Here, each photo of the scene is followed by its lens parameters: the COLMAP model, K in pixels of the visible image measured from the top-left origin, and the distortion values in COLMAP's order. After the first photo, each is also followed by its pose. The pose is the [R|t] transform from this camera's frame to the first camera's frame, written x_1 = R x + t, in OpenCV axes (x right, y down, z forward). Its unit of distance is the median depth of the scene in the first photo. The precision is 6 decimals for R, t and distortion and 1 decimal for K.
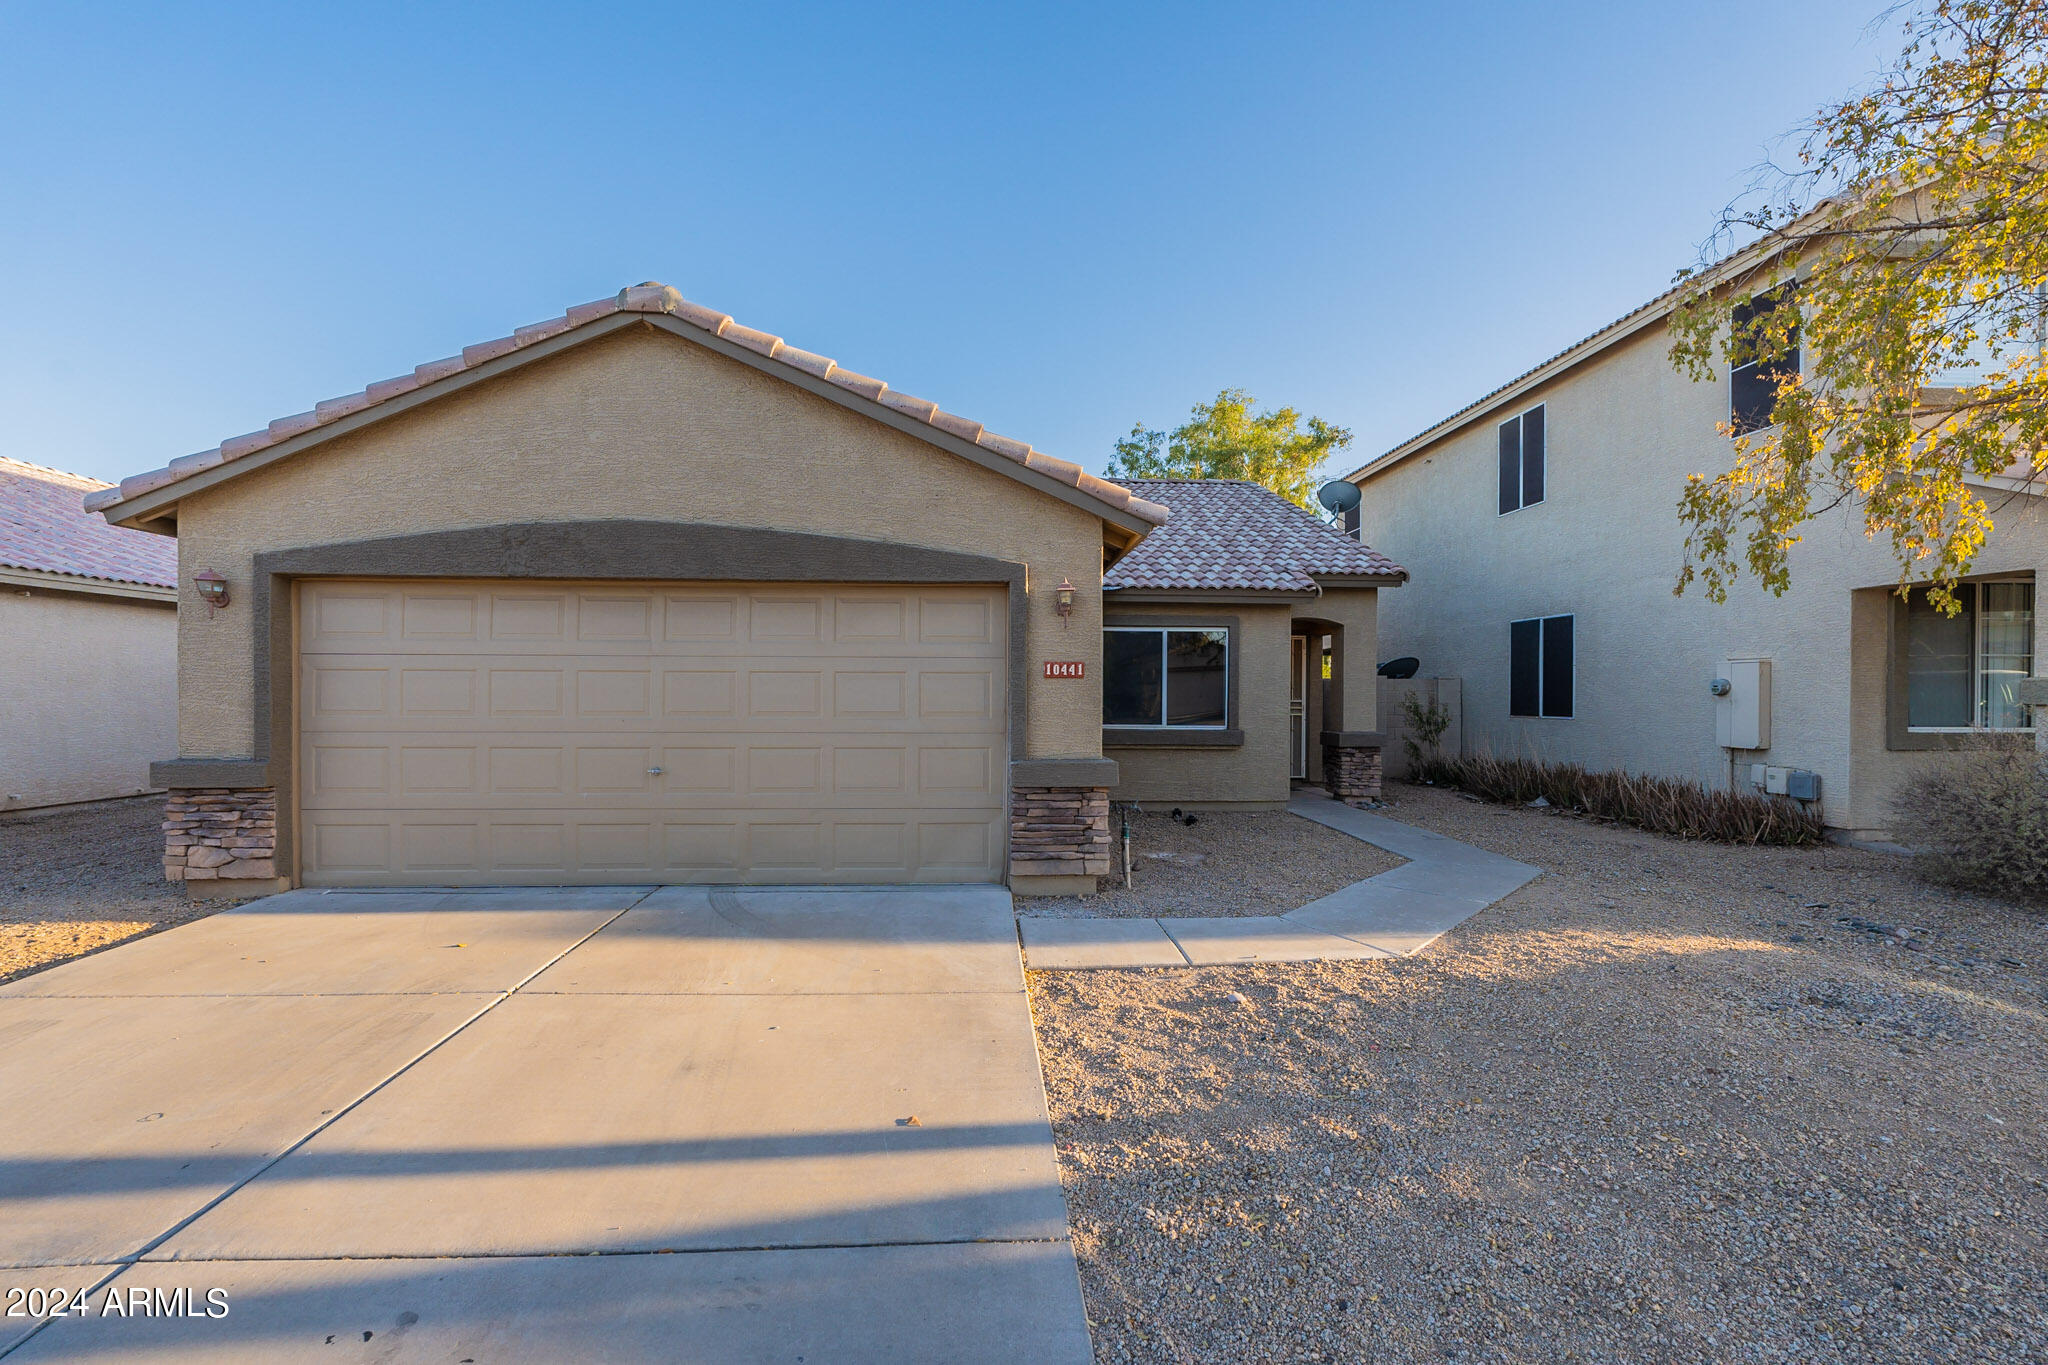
lens RADIAL K [[901.6, 0, 1012.6], [0, 901.6, 695.9], [0, 0, 1]] dist [-0.002367, 0.000224]
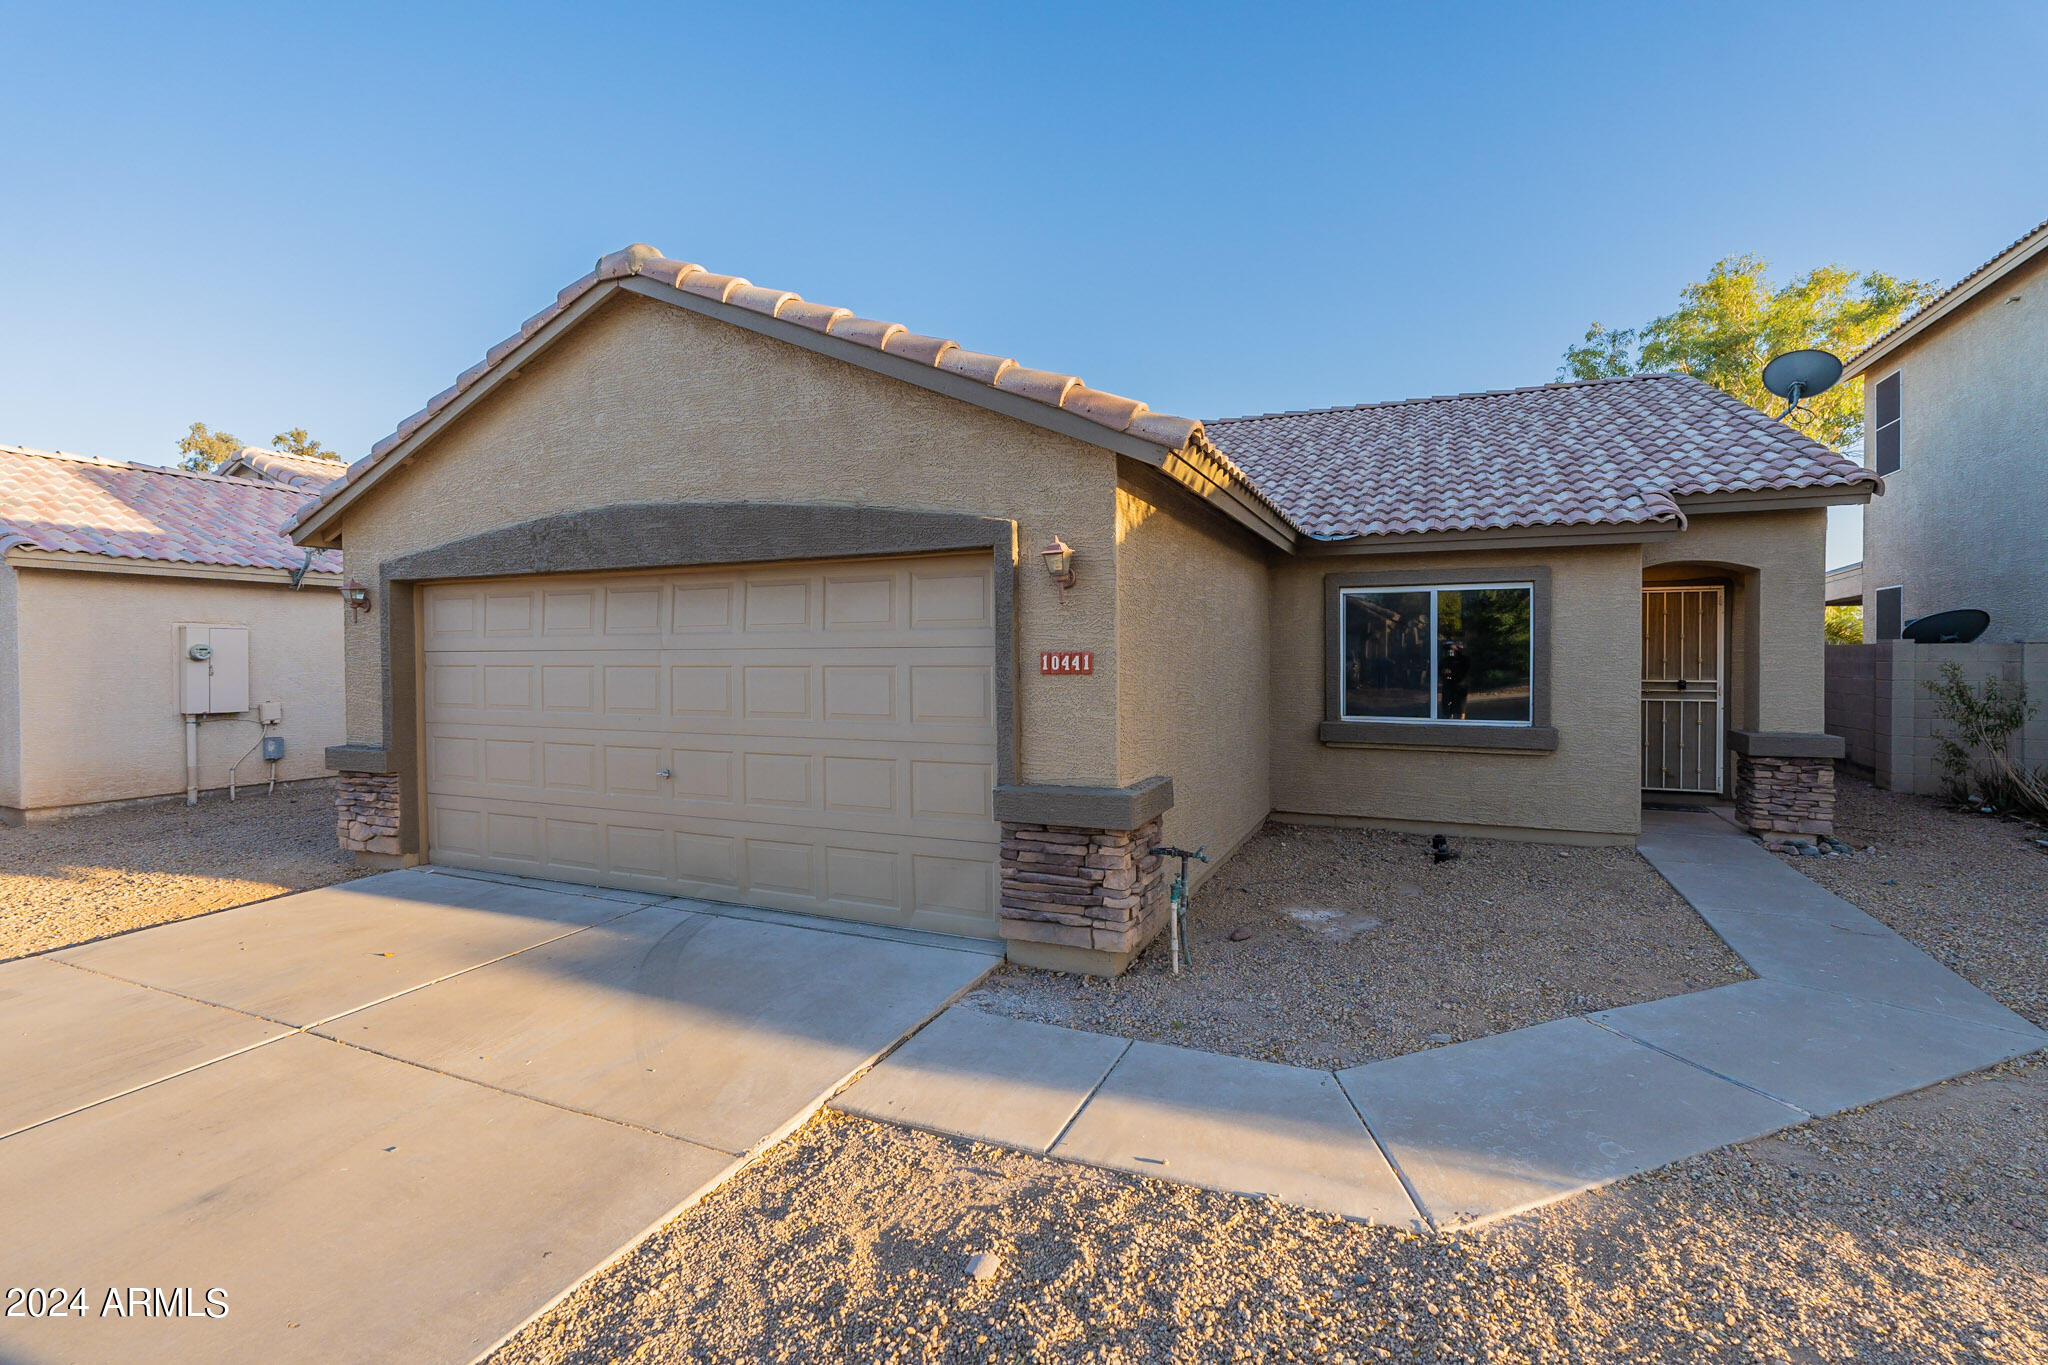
lens RADIAL K [[901.6, 0, 1033.8], [0, 901.6, 664.7], [0, 0, 1]] dist [-0.002367, 0.000224]
pose [[0.894009, -0.003024, -0.448038, 0.363310], [0.006650, 0.999957, 0.006520, -0.032924], [0.447999, -0.008808, 0.893991, 0.345708]]
